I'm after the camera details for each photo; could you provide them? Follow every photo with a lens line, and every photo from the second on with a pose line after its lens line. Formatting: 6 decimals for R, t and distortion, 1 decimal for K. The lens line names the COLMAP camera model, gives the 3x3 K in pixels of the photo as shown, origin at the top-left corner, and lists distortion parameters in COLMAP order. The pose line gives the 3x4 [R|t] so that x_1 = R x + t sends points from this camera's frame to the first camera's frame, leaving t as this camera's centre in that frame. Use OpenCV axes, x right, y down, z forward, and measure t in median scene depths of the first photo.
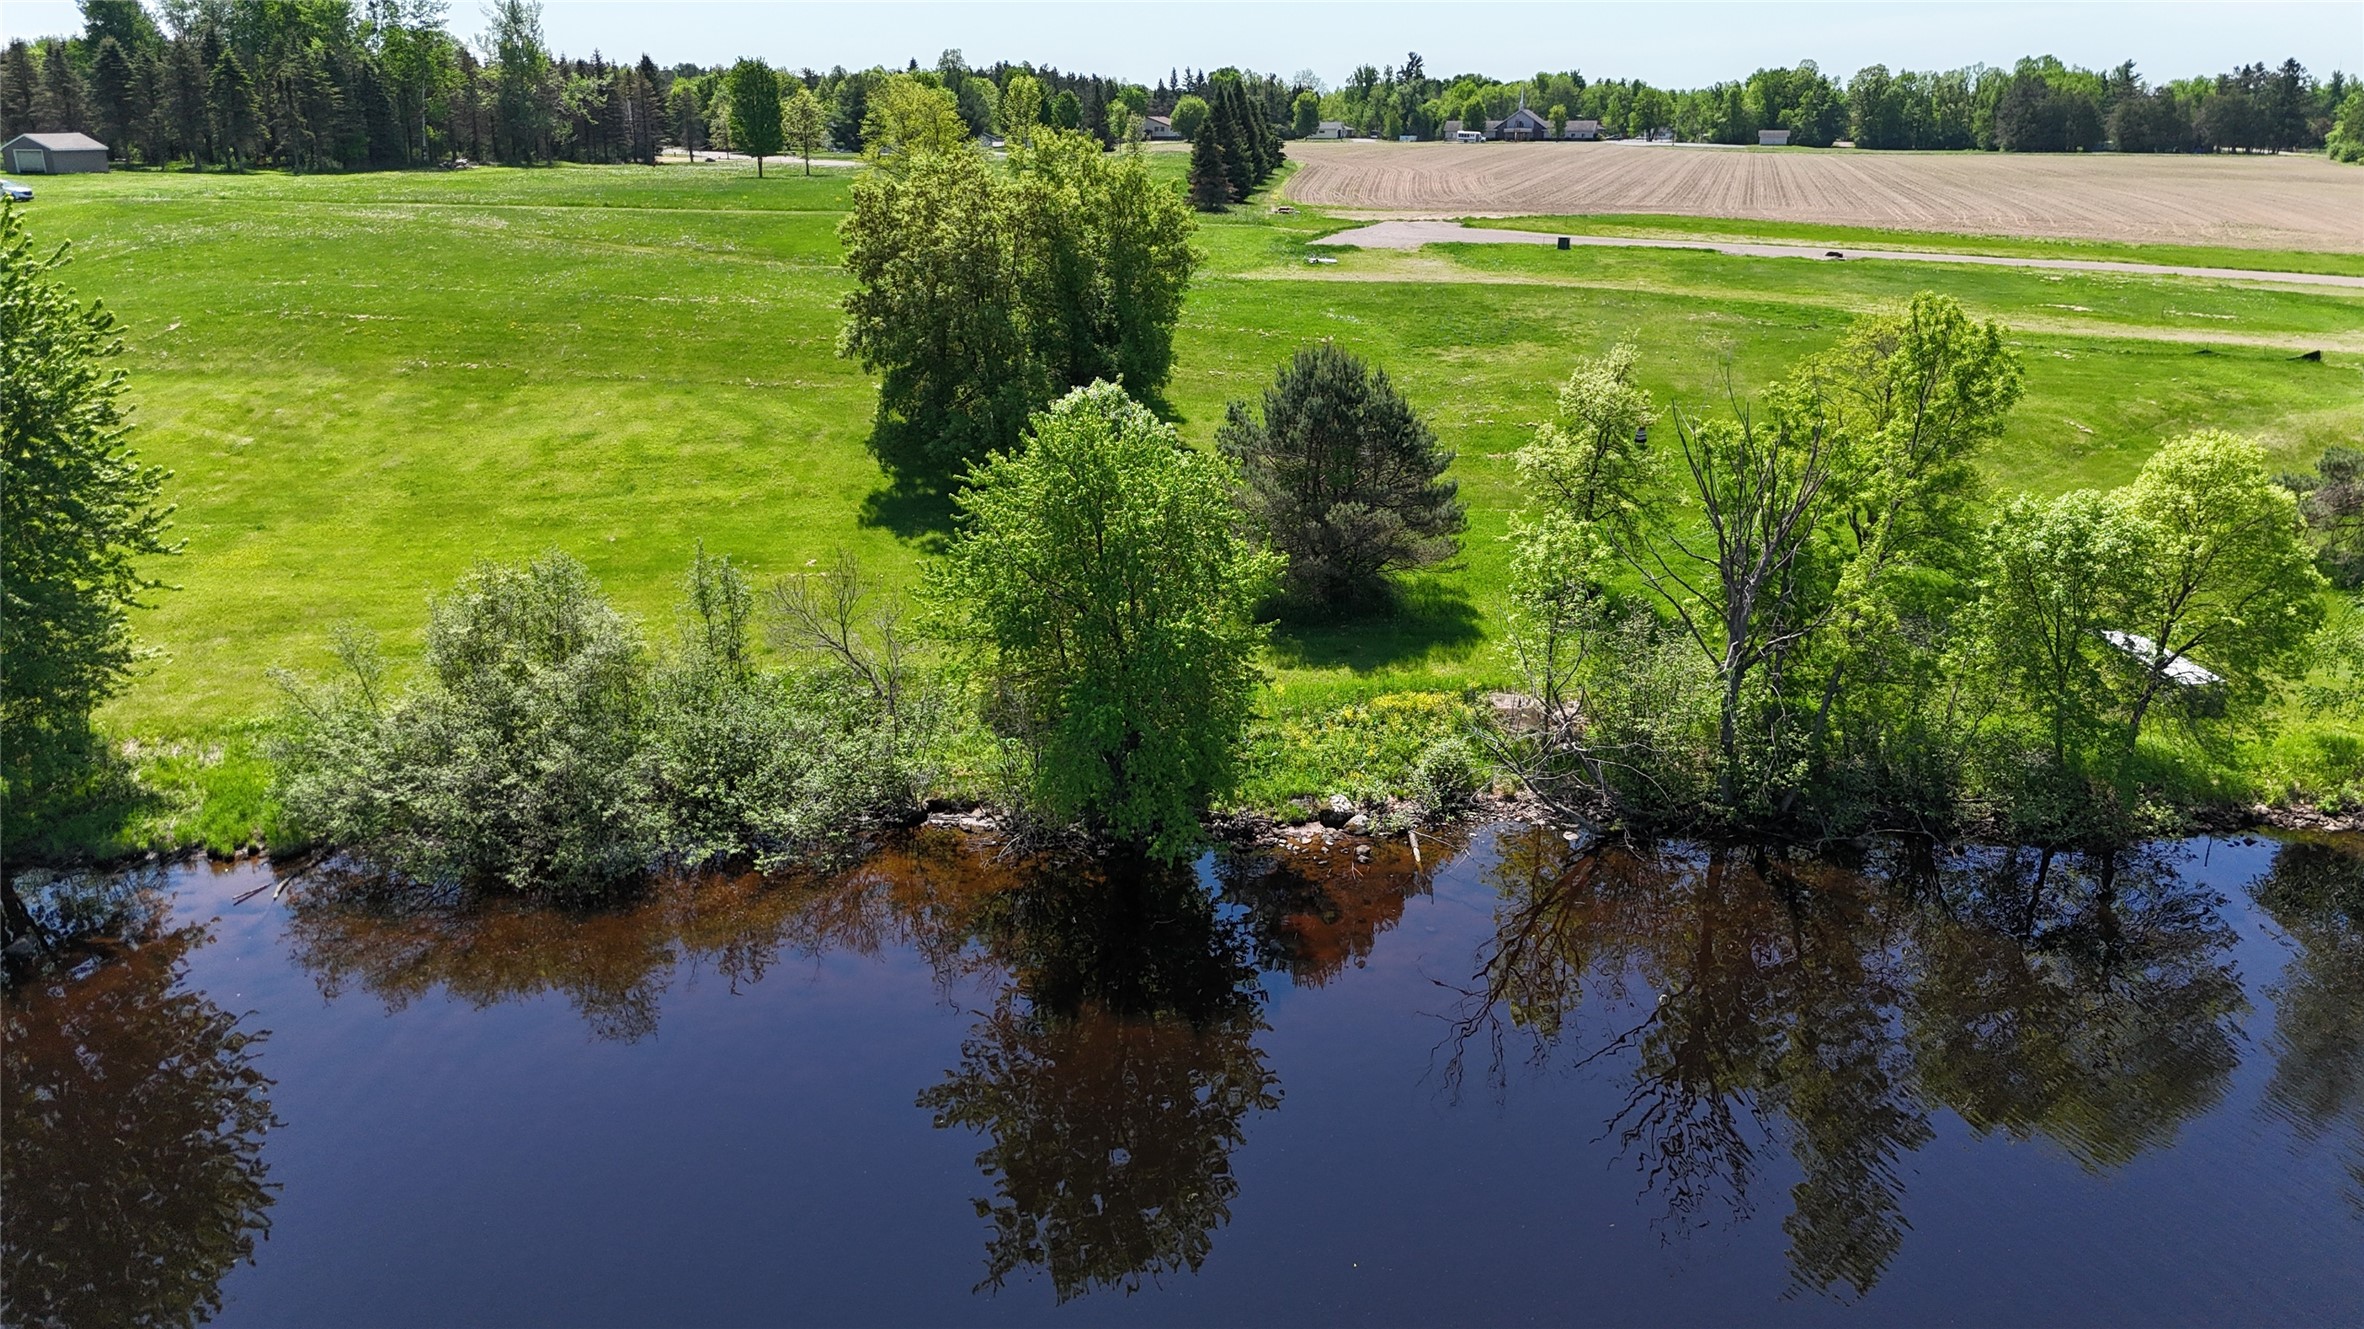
lens RADIAL K [[1723.3, 0, 1192.2], [0, 1723.3, 665.6], [0, 0, 1]] dist [0.092996, -0.093329]
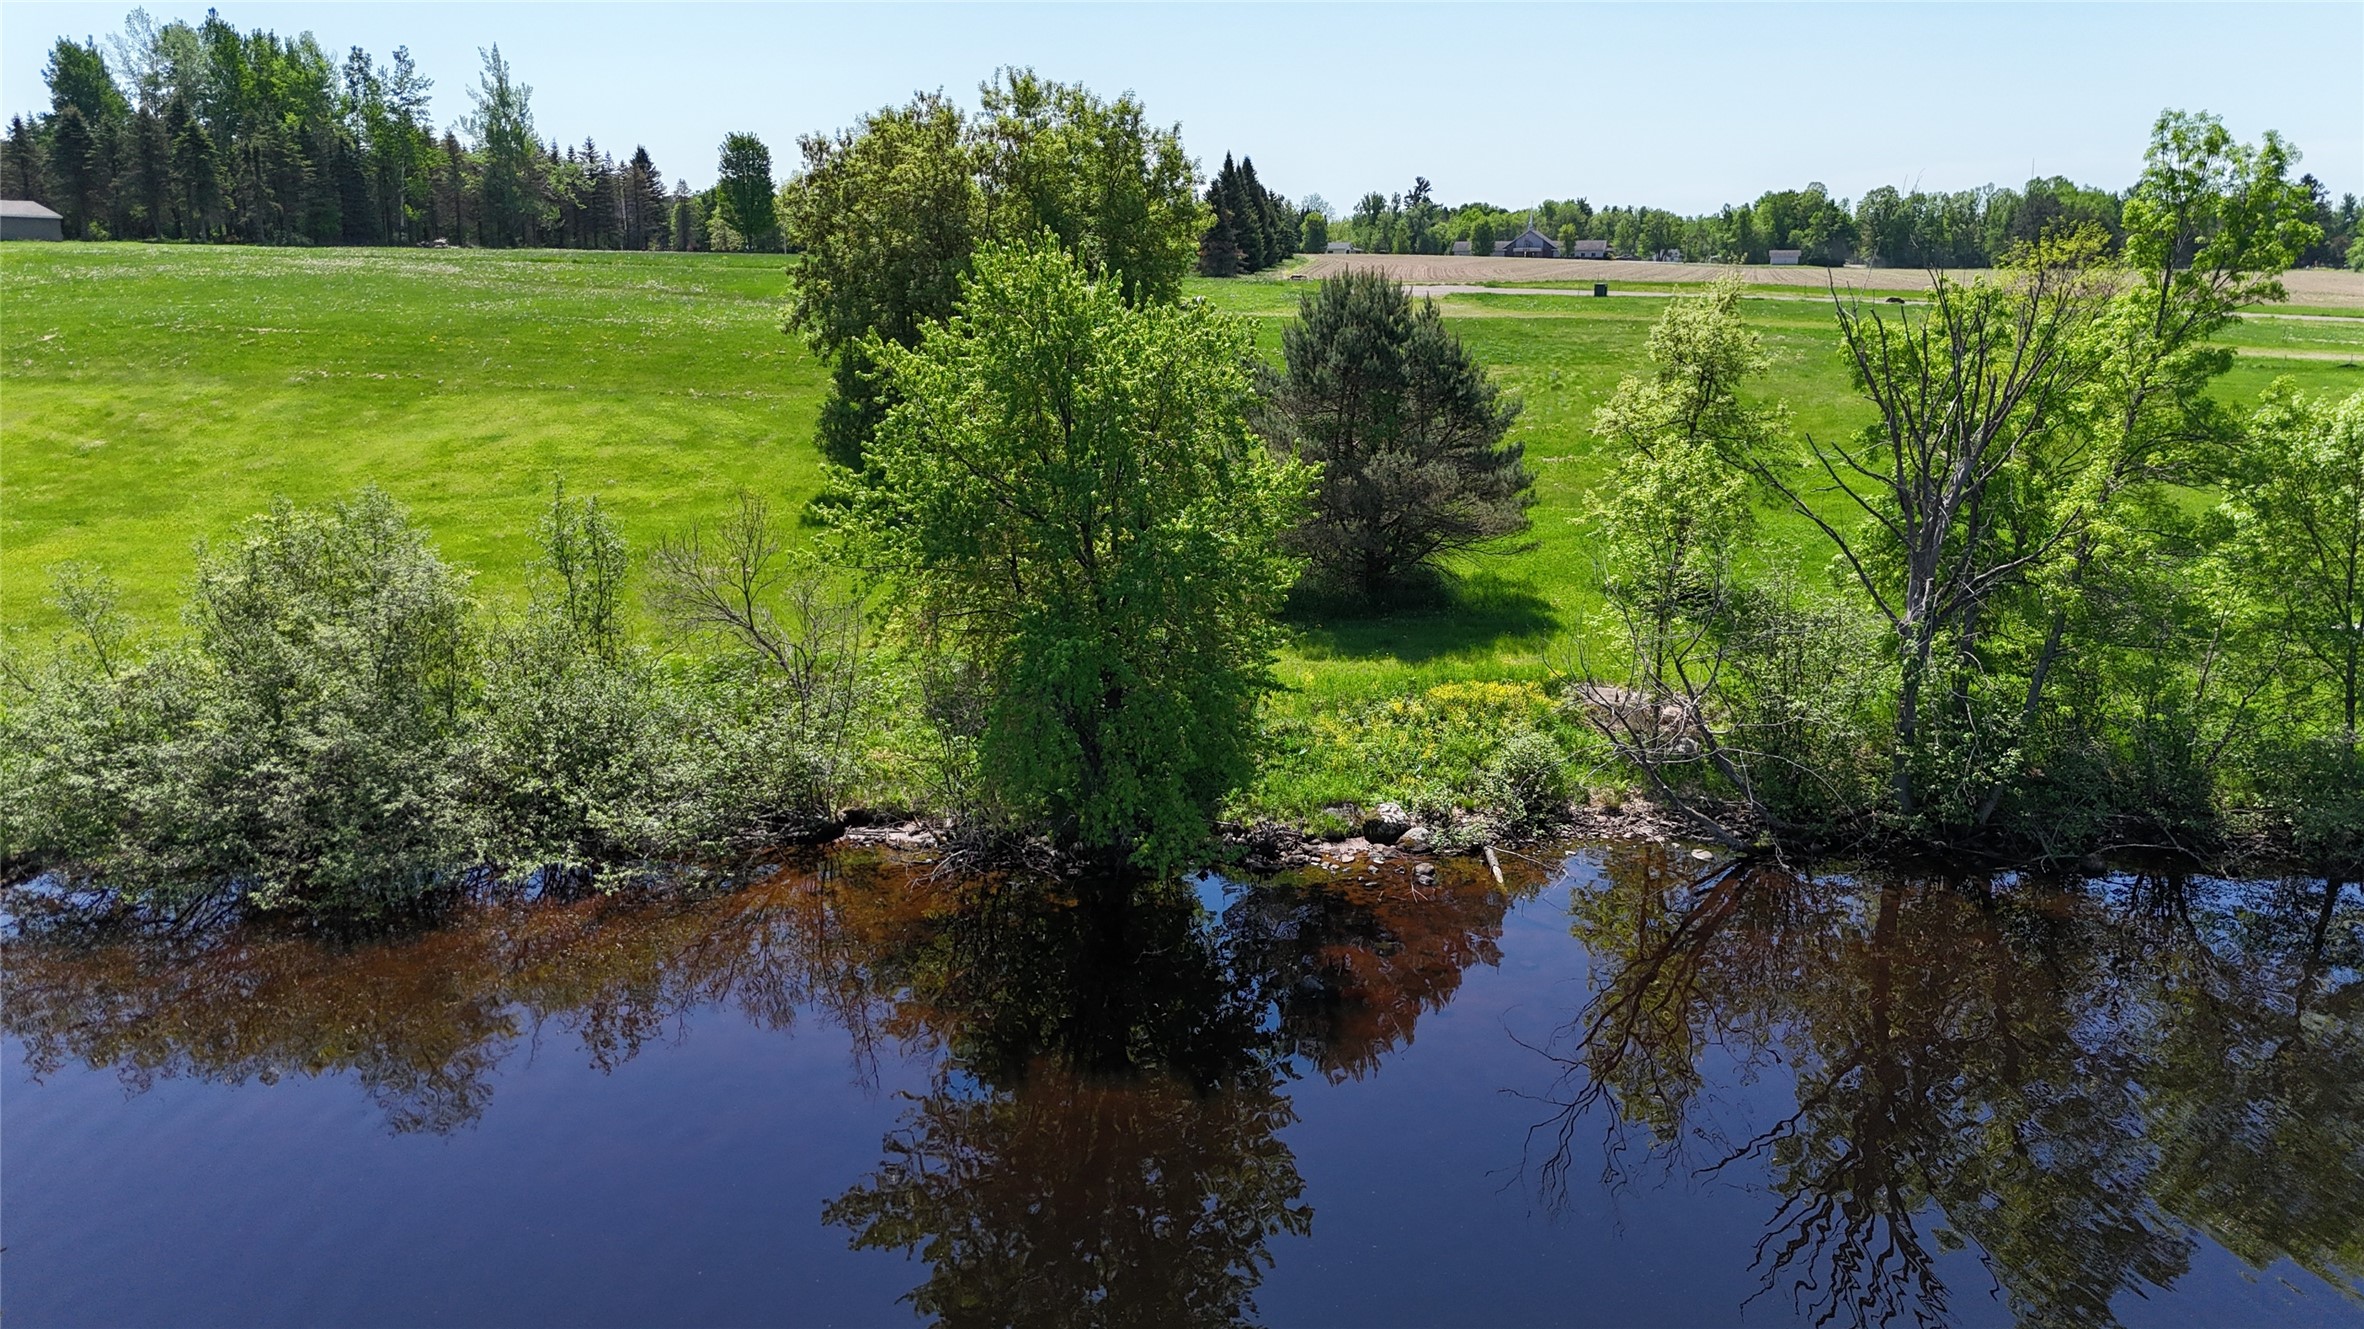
lens RADIAL K [[1728.1, 0, 1192.0], [0, 1728.1, 661.7], [0, 0, 1]] dist [0.072143, -0.058589]
pose [[0.999986, -0.000023, -0.005268, 0.001867], [-0.000402, 0.996740, -0.080678, 0.053200], [0.005253, 0.080679, 0.996726, 0.170222]]
